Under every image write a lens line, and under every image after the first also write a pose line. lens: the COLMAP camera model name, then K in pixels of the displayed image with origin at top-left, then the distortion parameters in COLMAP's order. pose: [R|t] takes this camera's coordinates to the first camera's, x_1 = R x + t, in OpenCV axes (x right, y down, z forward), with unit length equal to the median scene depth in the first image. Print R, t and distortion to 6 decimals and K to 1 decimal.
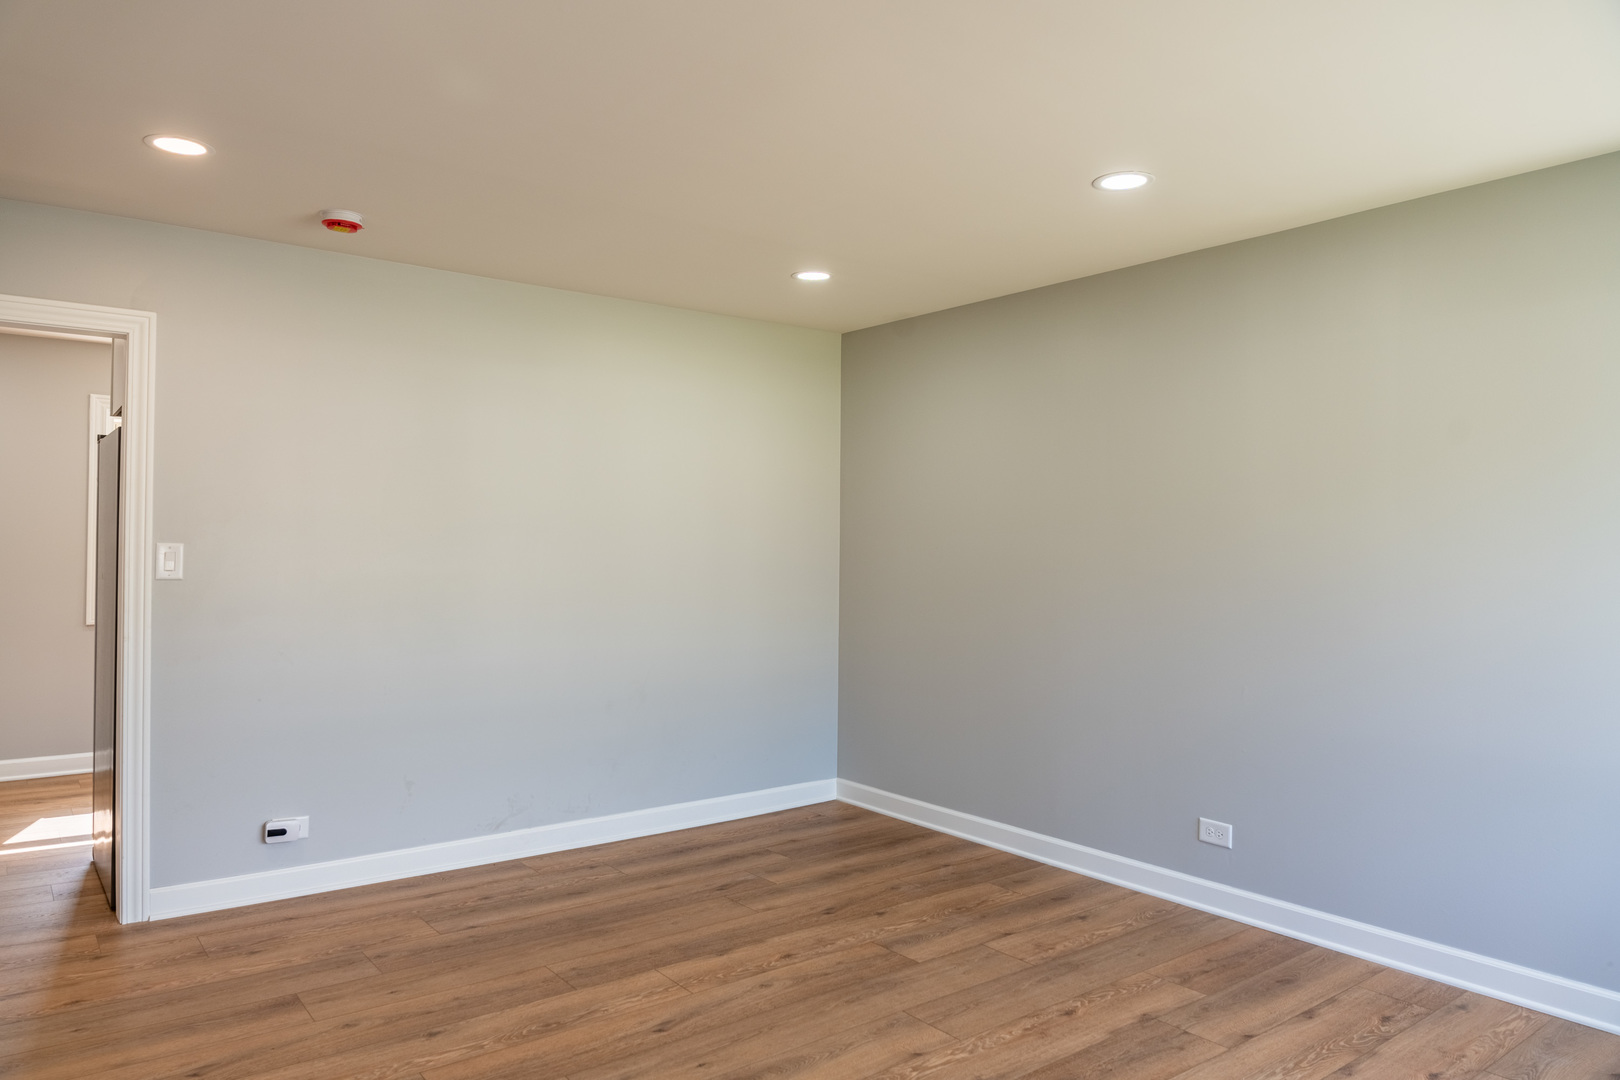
lens RADIAL K [[1050.9, 0, 809.1], [0, 1050.9, 543.3], [0, 0, 1]] dist [-0.010872, -0.004719]
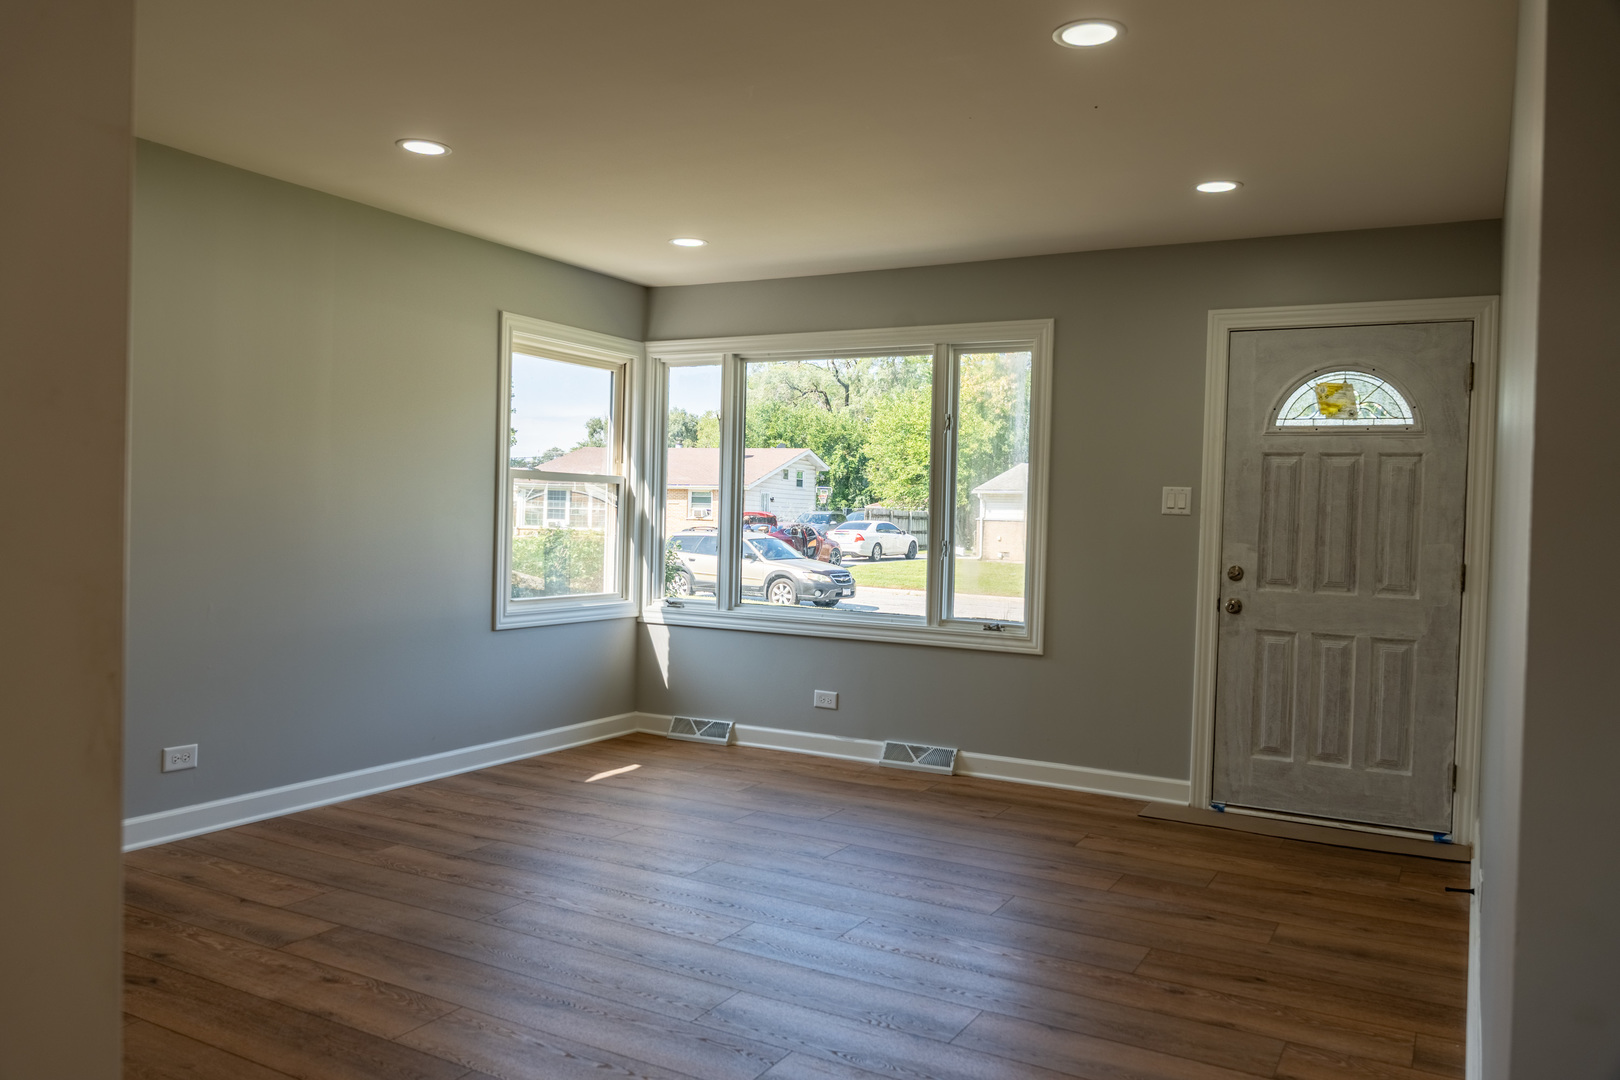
lens RADIAL K [[1241.5, 0, 808.4], [0, 1241.5, 540.0], [0, 0, 1]] dist [-0.006143, -0.003923]
pose [[-0.418268, -0.036110, 0.907606, -0.978485], [-0.044006, 0.998842, 0.019460, 0.028523], [-0.907257, -0.031801, -0.419373, 1.048956]]
